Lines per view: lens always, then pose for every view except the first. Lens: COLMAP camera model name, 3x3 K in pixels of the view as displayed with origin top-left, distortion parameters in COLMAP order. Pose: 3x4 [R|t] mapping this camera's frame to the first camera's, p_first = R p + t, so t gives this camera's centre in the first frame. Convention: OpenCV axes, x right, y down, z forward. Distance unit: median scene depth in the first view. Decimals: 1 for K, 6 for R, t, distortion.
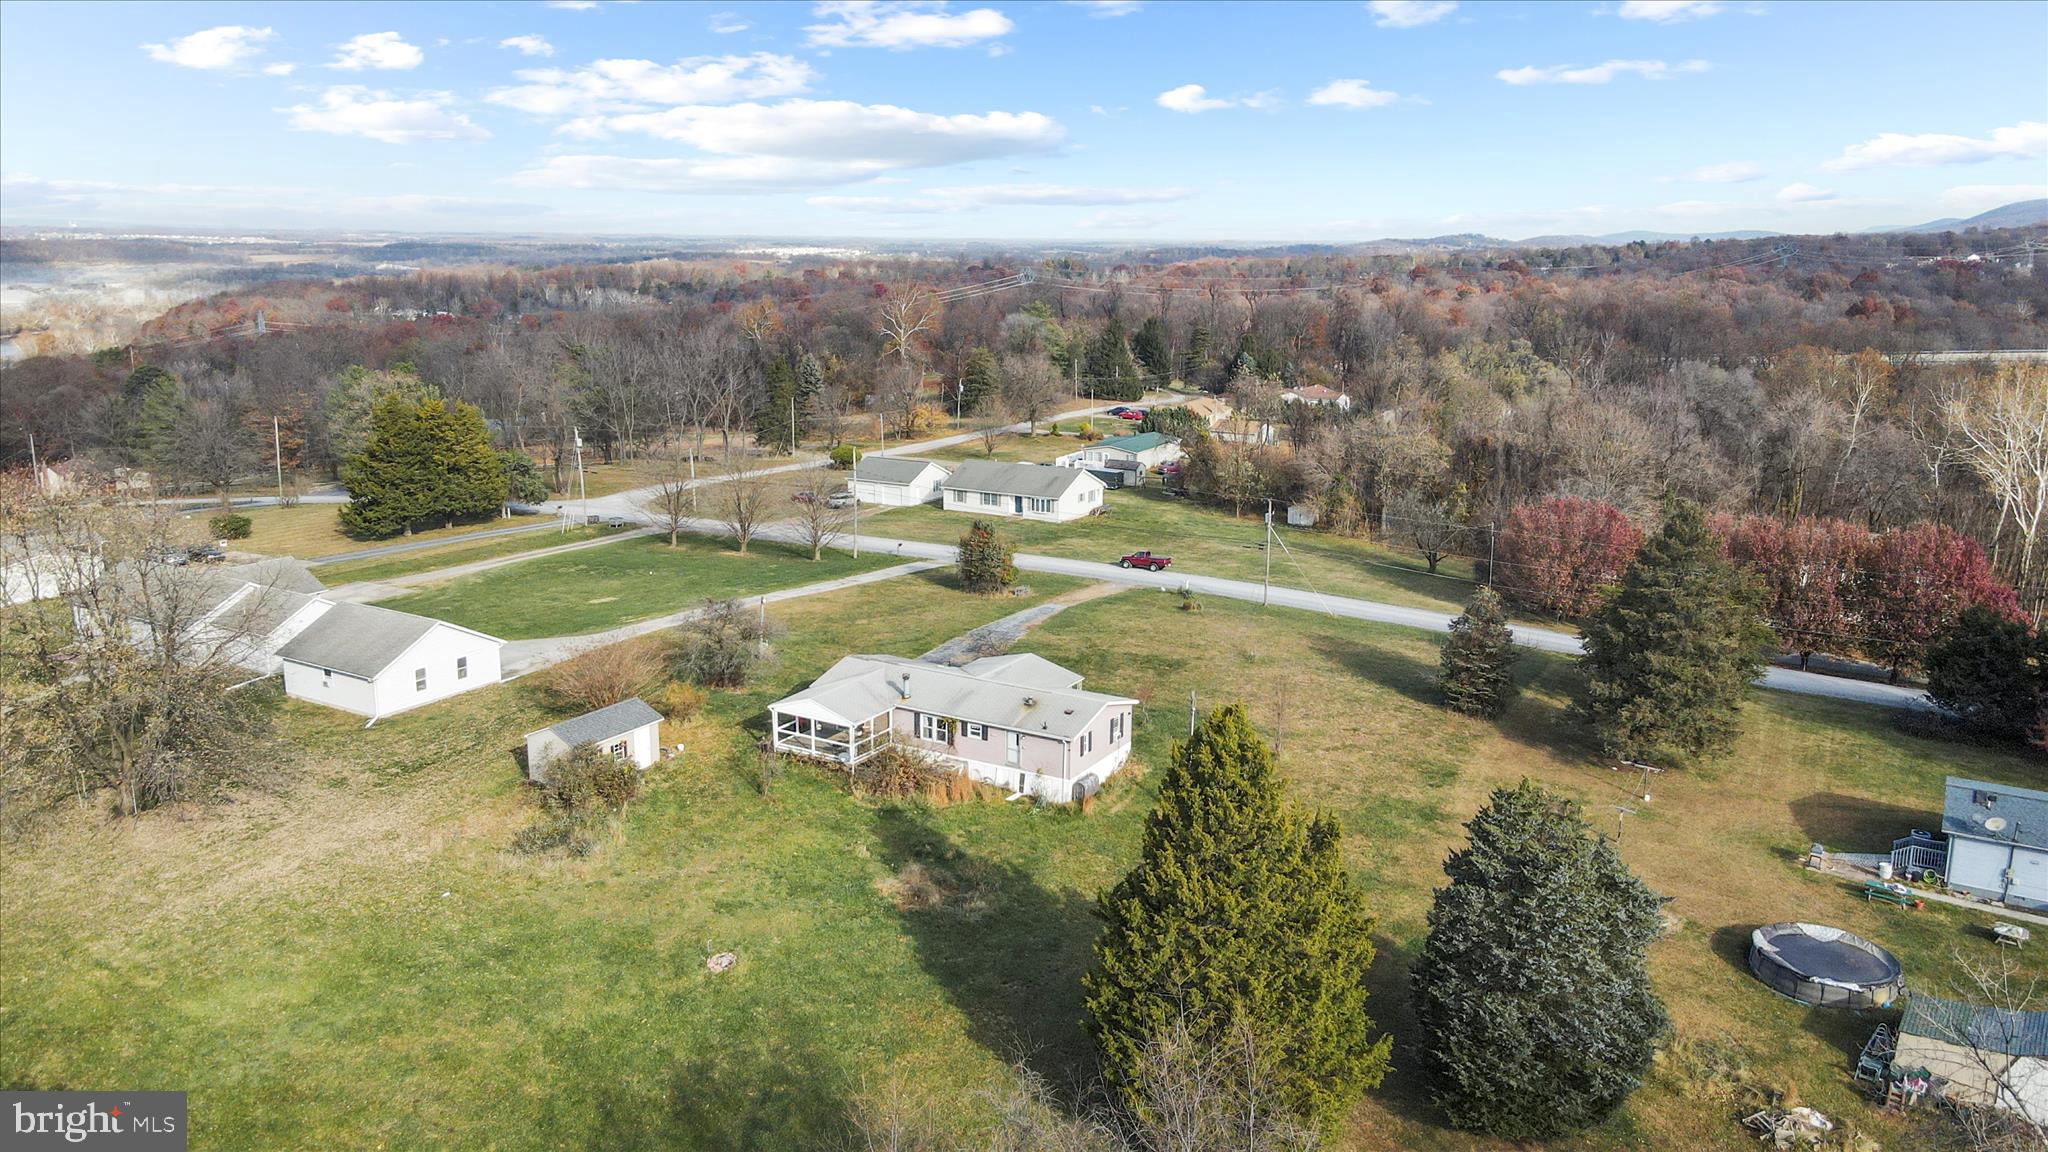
lens RADIAL K [[1516.0, 0, 1024.0], [0, 1516.0, 576.0], [0, 0, 1]] dist [0.008571, 0.012682]
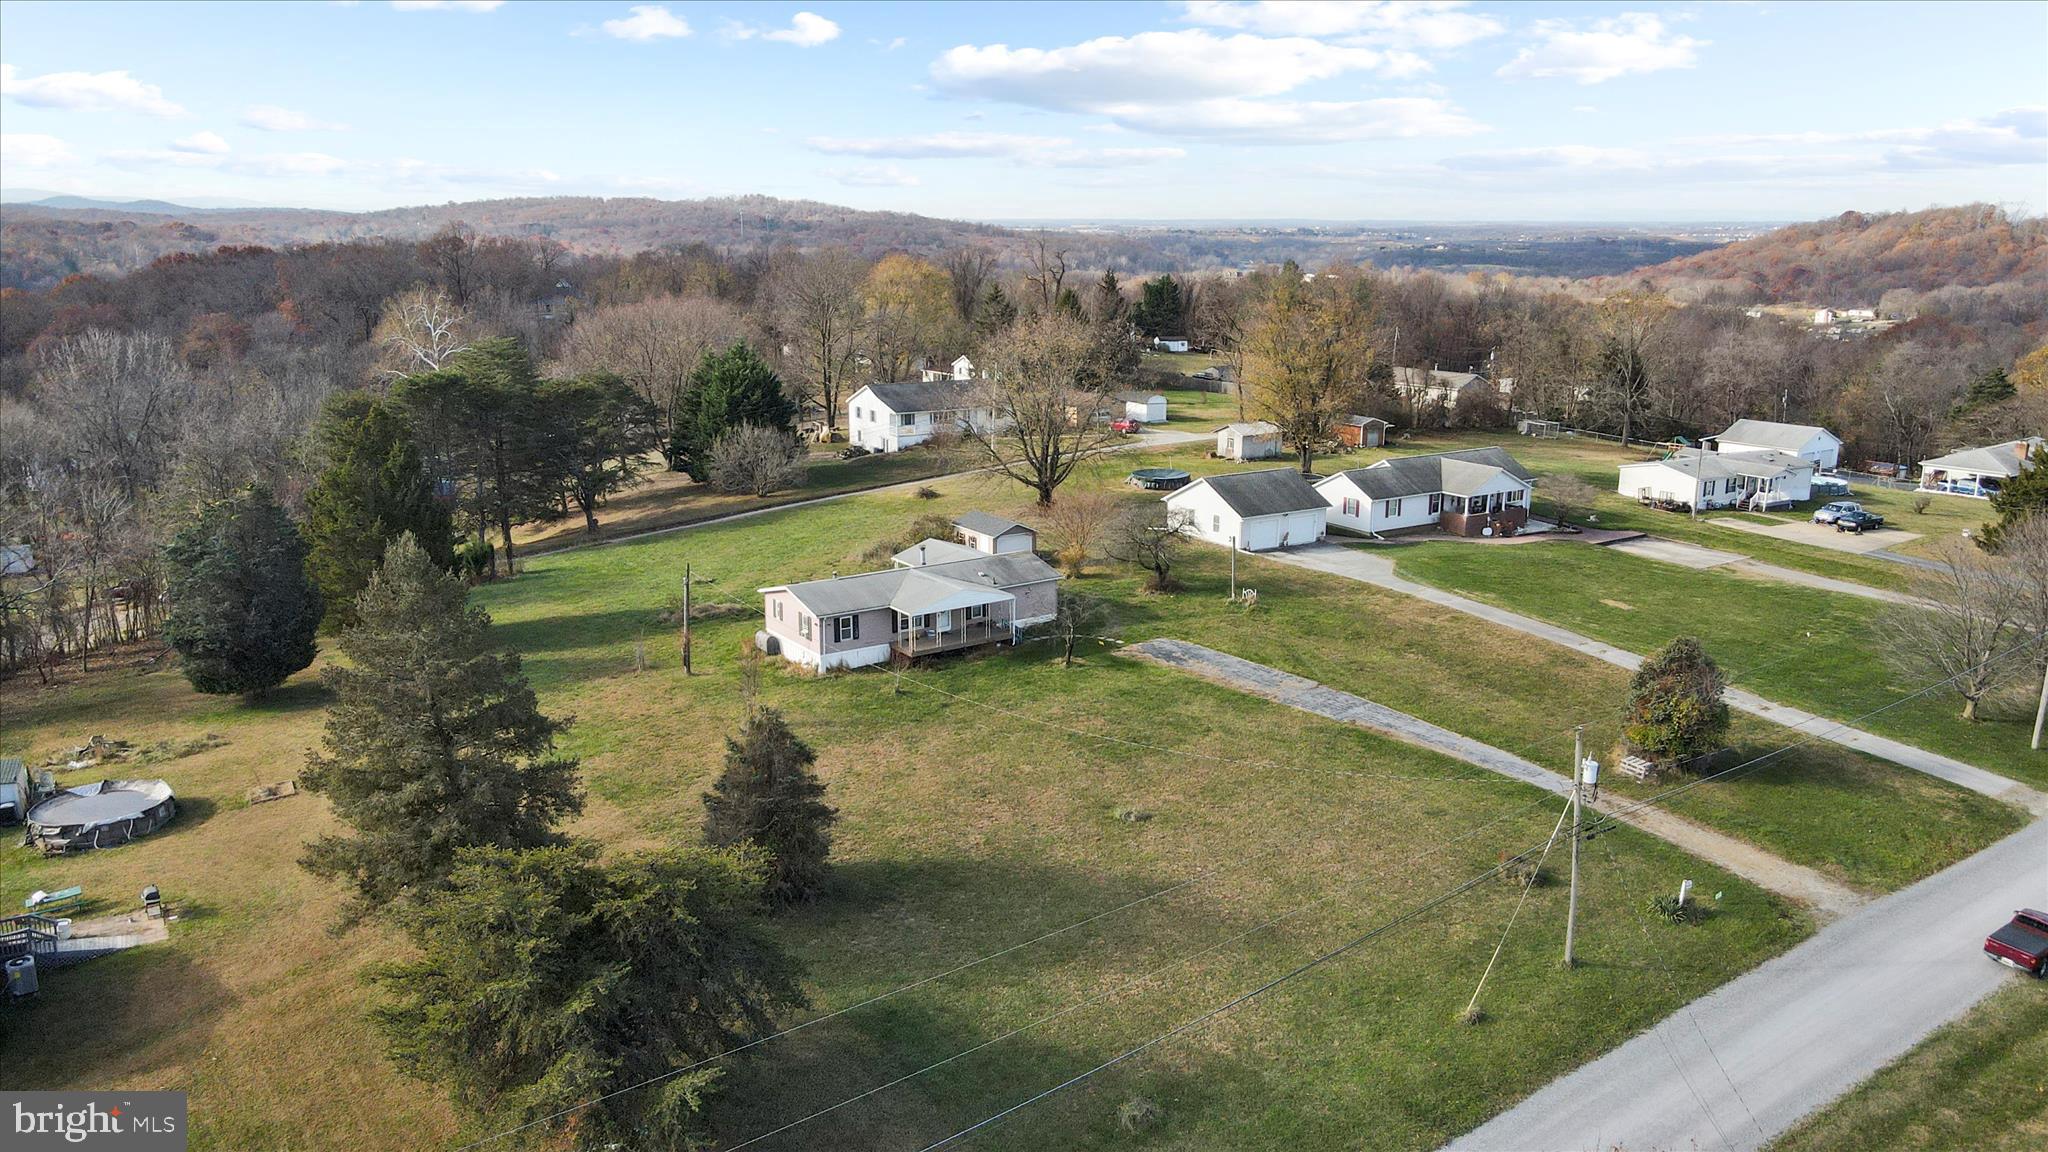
lens RADIAL K [[1482.4, 0, 1024.0], [0, 1482.4, 576.0], [0, 0, 1]] dist [0.025564, -0.003672]
pose [[-0.425212, 0.192647, -0.884354, 0.881658], [-0.216962, 0.926902, 0.306234, -0.272159], [0.878705, 0.322085, -0.352333, 1.482309]]
